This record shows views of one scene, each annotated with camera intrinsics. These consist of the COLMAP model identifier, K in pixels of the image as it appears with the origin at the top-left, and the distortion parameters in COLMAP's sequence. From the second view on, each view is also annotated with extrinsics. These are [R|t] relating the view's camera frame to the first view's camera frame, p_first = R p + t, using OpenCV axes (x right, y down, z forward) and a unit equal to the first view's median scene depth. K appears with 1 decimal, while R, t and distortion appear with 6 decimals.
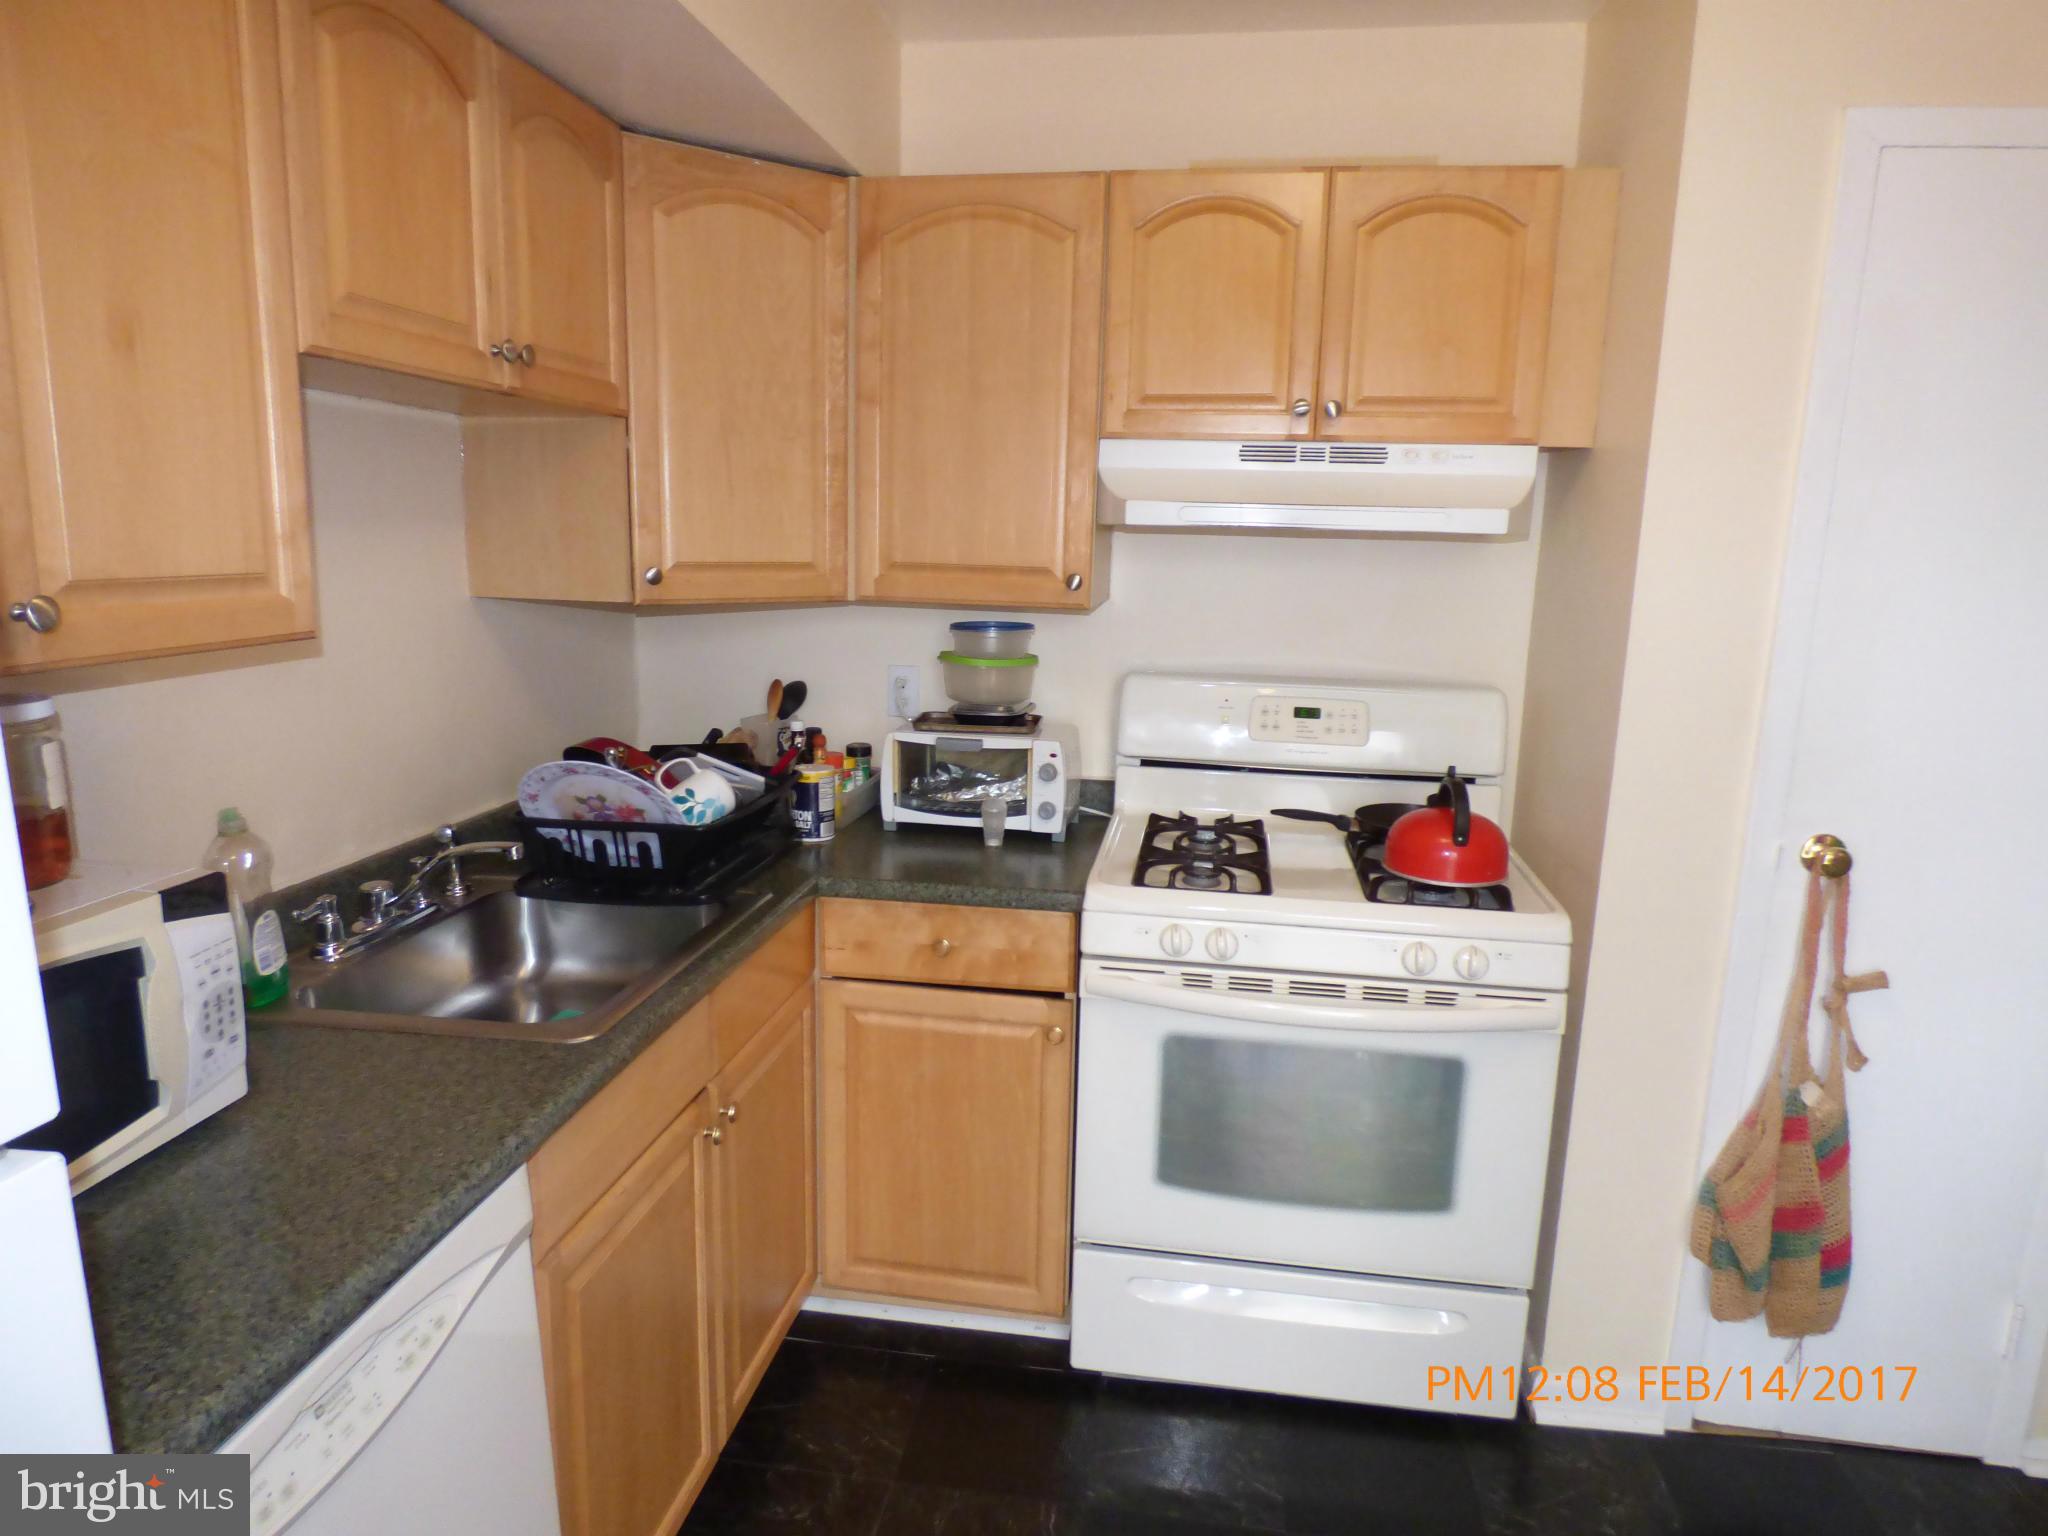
lens RADIAL K [[1258.9, 0, 1024.0], [0, 1258.9, 768.0], [0, 0, 1]] dist [0.001467, 0.000419]
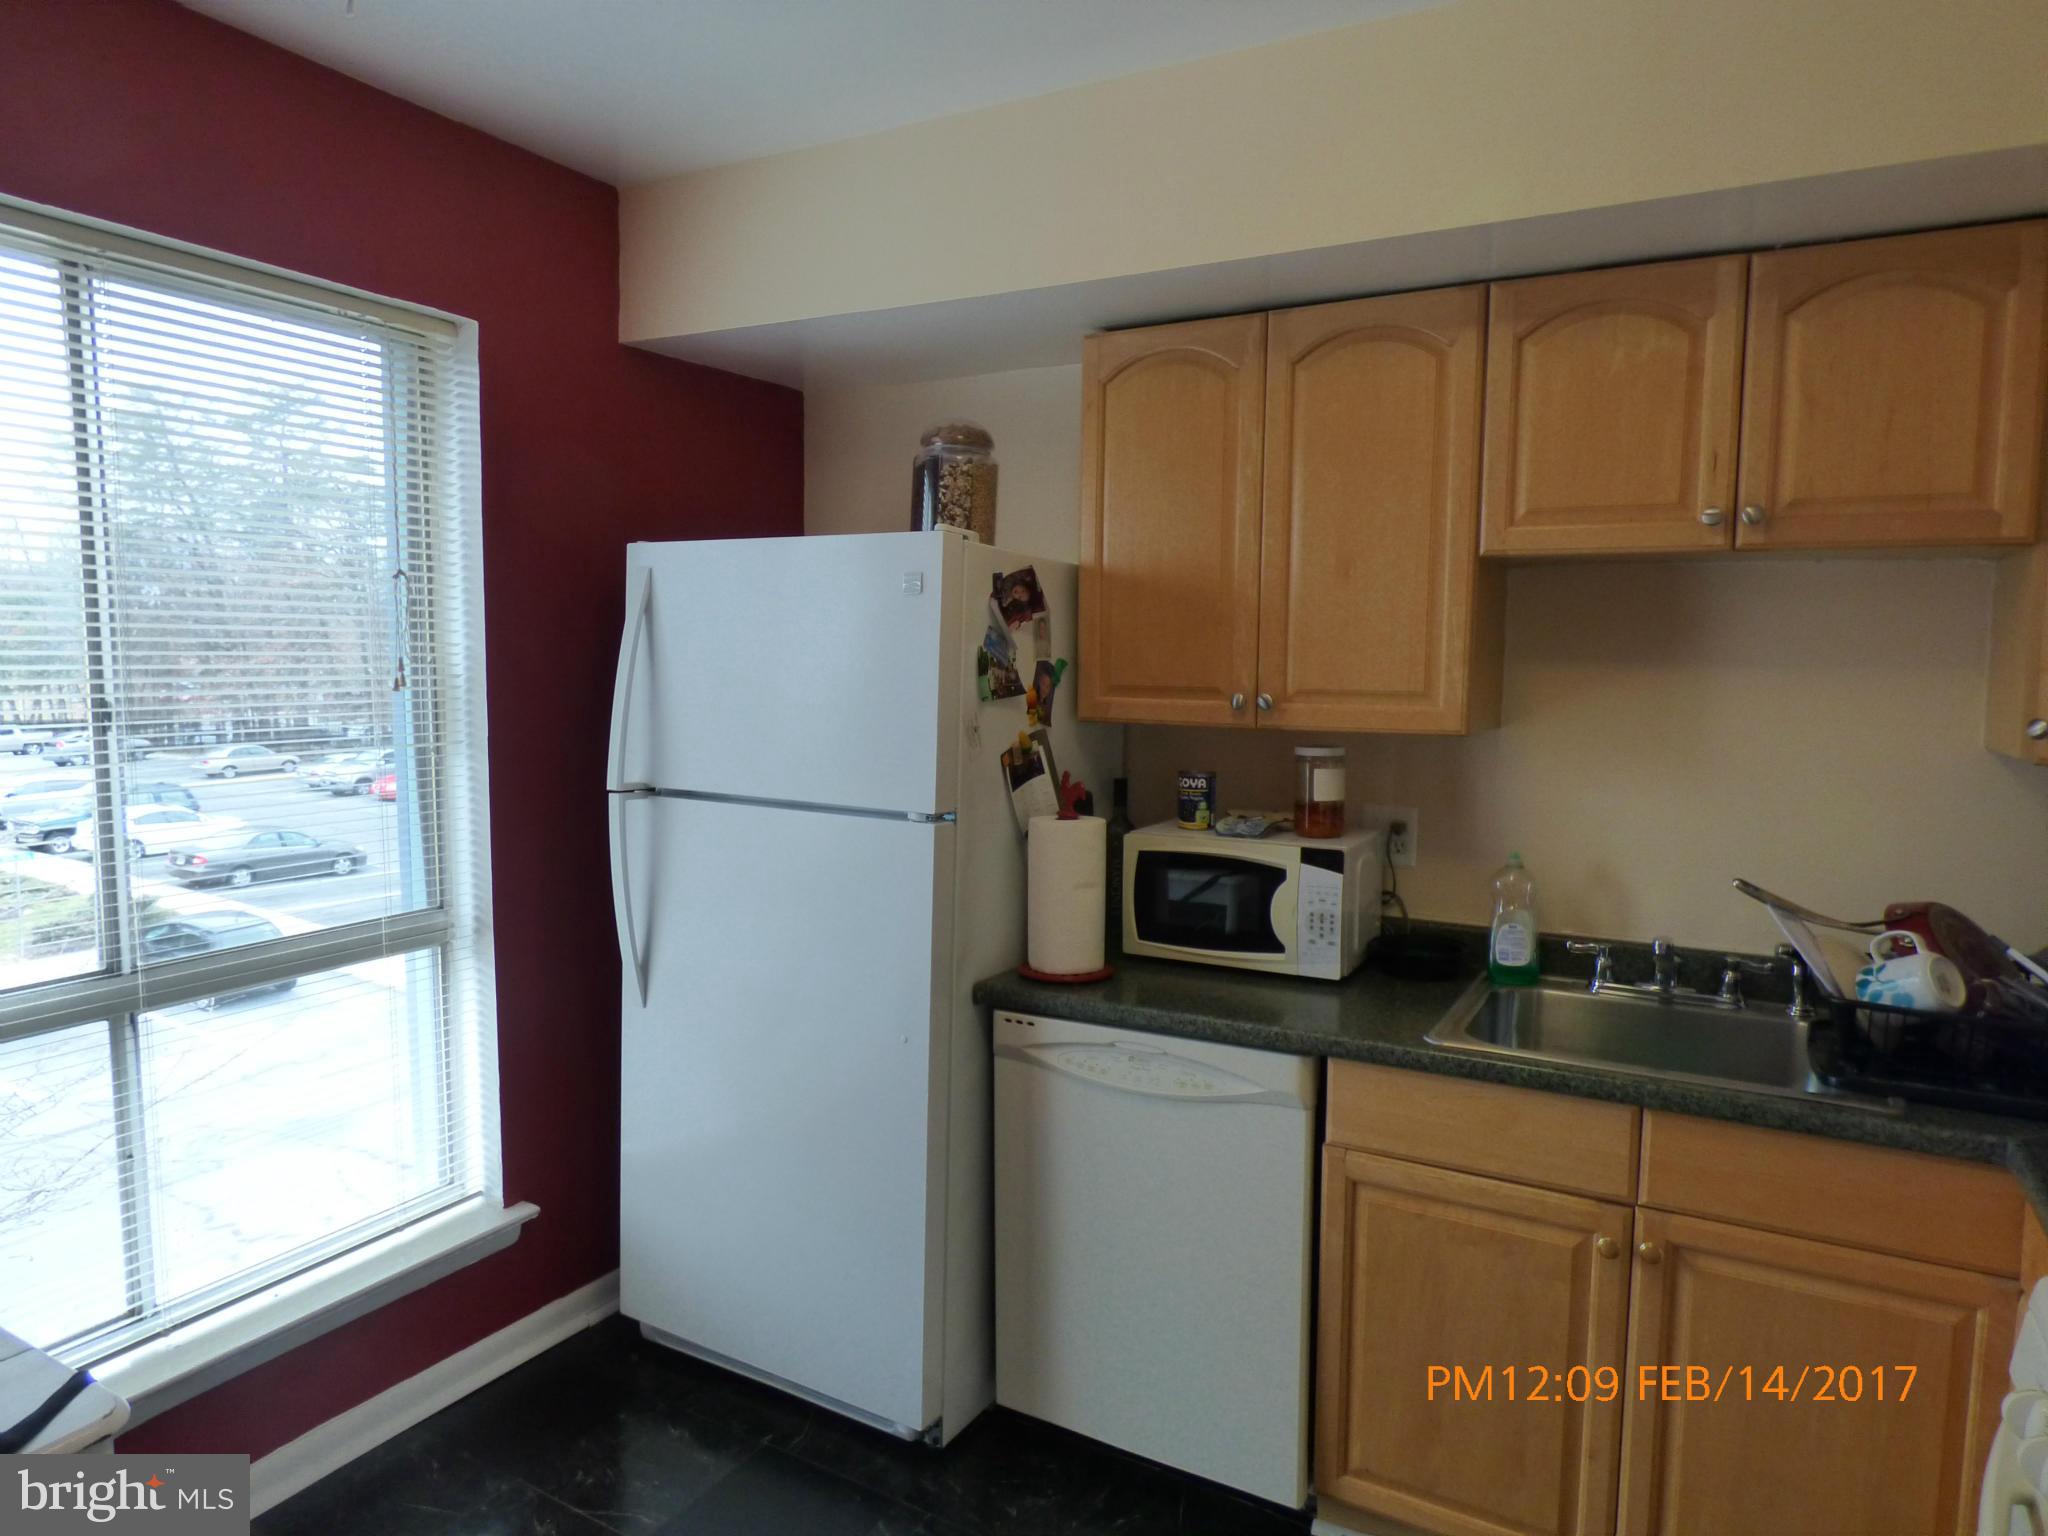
lens RADIAL K [[1258.9, 0, 1024.0], [0, 1258.9, 768.0], [0, 0, 1]] dist [0.001467, 0.000419]
pose [[-0.350244, 0.058923, -0.934803, 1.212069], [-0.194354, 0.971726, 0.134069, -0.187871], [0.916273, 0.228640, -0.328889, 1.145261]]
